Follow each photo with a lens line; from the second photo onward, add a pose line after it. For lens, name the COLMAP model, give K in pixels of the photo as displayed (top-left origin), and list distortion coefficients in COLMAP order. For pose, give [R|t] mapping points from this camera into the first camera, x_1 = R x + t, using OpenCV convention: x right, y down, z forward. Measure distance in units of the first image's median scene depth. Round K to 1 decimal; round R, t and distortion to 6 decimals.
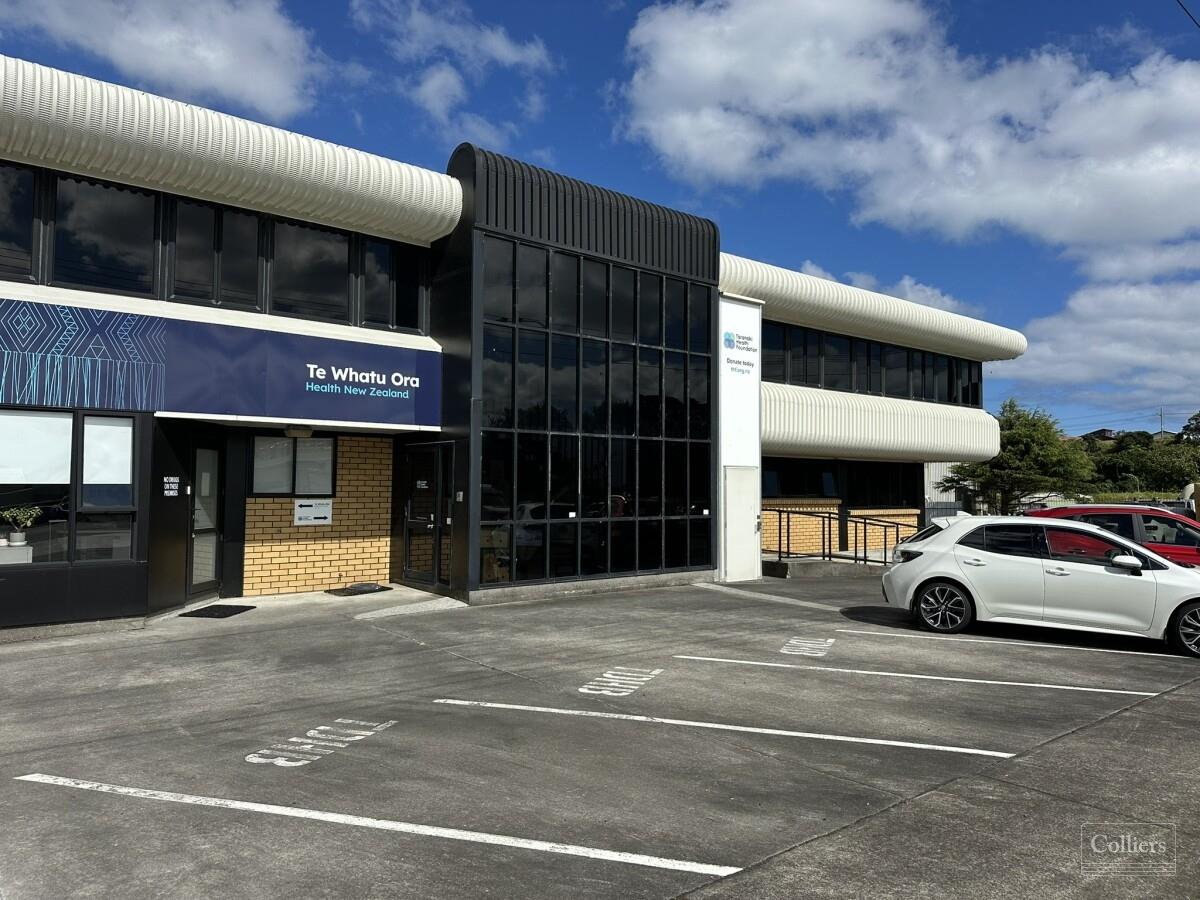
lens RADIAL K [[839.4, 0, 613.3], [0, 839.4, 444.7], [0, 0, 1]] dist [0.091826, -0.098484]
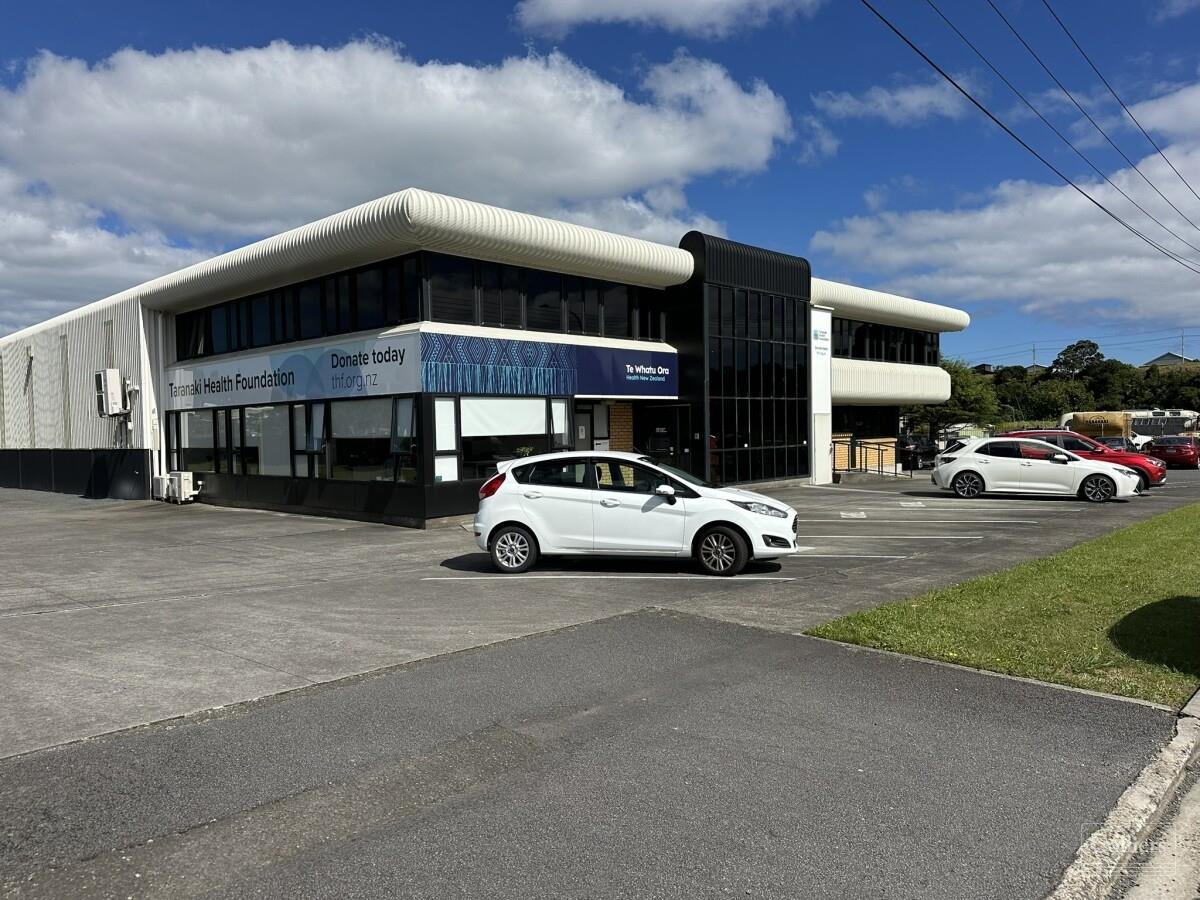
lens RADIAL K [[839.4, 0, 597.1], [0, 839.4, 461.1], [0, 0, 1]] dist [0.091826, -0.098484]
pose [[0.994394, -0.031576, 0.100915, -0.534490], [0.022565, 0.995757, 0.089218, -0.045665], [-0.103304, -0.086440, 0.990887, -0.683429]]
